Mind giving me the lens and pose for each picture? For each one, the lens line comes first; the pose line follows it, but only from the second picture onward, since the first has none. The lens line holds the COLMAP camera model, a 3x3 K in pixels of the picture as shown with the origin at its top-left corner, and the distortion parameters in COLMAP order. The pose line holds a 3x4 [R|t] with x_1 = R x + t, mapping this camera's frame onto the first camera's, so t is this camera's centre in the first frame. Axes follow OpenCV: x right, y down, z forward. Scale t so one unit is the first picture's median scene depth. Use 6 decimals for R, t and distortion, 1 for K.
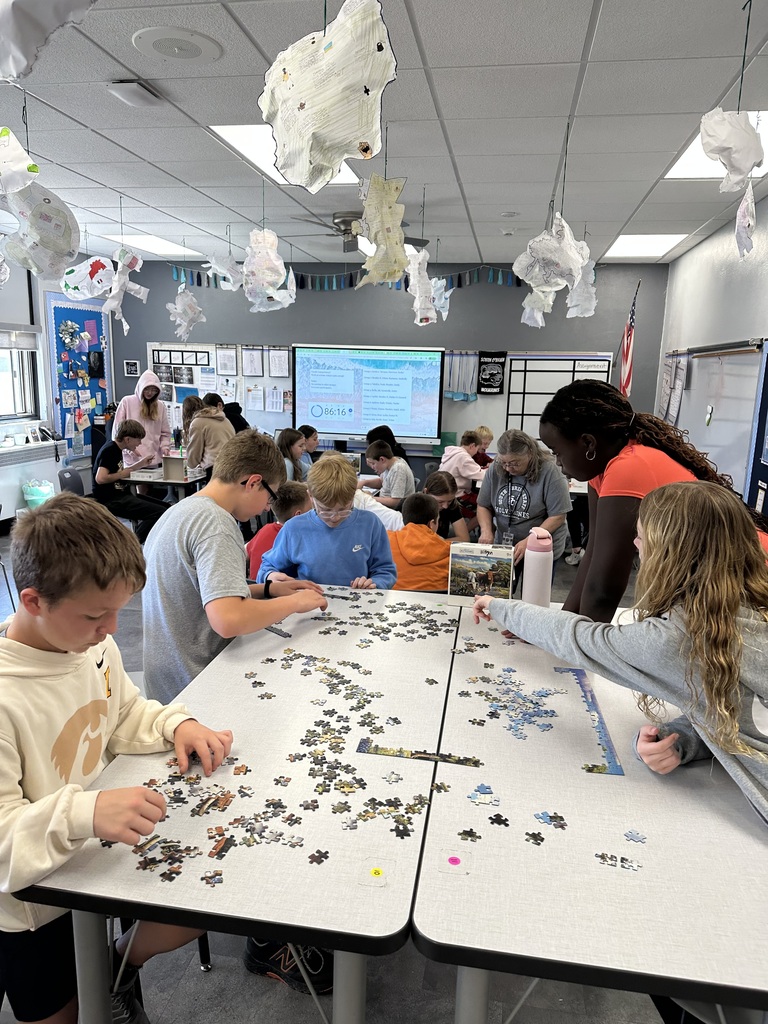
lens RADIAL K [[730.2, 0, 381.9], [0, 730.2, 515.0], [0, 0, 1]] dist [0.000215, -0.010429]
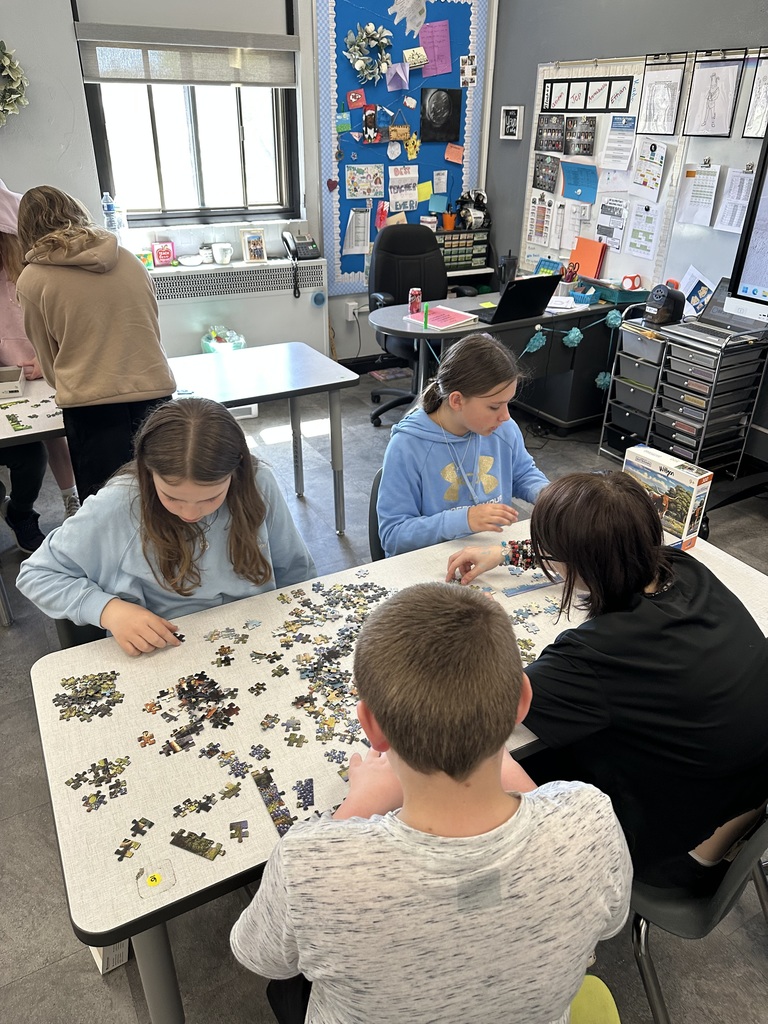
lens RADIAL K [[730.2, 0, 386.9], [0, 730.2, 514.7], [0, 0, 1]] dist [0.000215, -0.010429]
pose [[0.644043, 0.344063, -0.683249, 0.060228], [-0.145492, 0.931937, 0.332151, -0.104475], [0.751026, -0.114512, 0.650266, 0.588204]]
